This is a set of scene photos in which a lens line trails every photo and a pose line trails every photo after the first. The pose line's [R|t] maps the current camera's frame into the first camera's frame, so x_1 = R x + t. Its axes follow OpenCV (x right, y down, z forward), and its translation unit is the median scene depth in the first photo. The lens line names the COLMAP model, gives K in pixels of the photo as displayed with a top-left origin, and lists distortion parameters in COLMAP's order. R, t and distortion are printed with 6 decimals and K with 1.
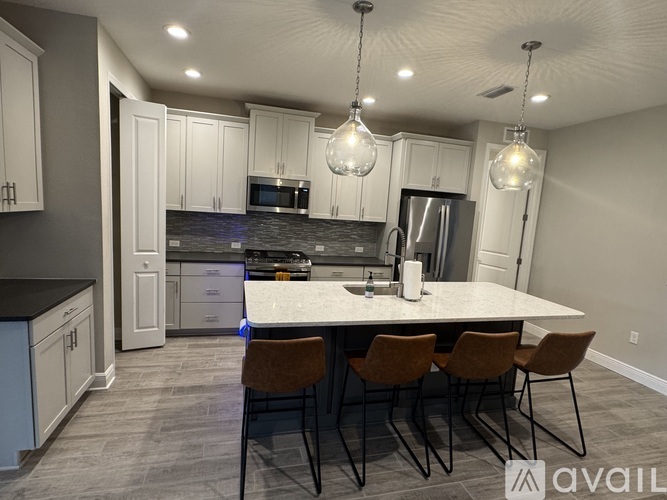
lens RADIAL K [[342.7, 0, 334.9], [0, 342.7, 250.2], [0, 0, 1]] dist [0.004470, 0.000058]
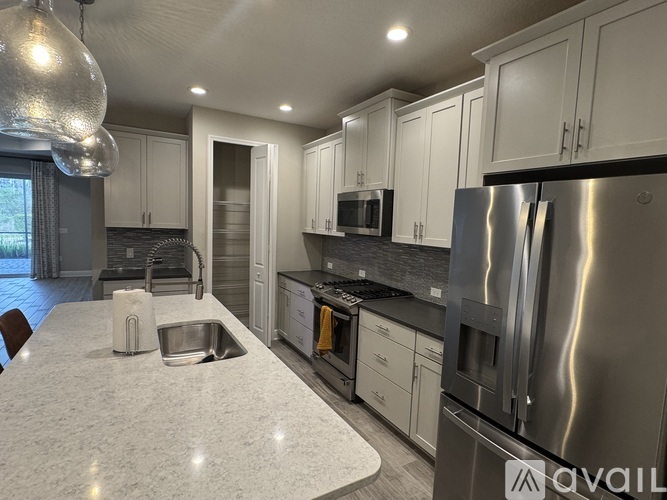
lens RADIAL K [[342.7, 0, 332.2], [0, 342.7, 251.4], [0, 0, 1]] dist [0.004470, 0.000058]
pose [[0.252260, 0.017630, -0.967499, 0.574121], [-0.141089, 0.989819, -0.018750, -0.046853], [0.957318, 0.141233, 0.252179, 0.731490]]
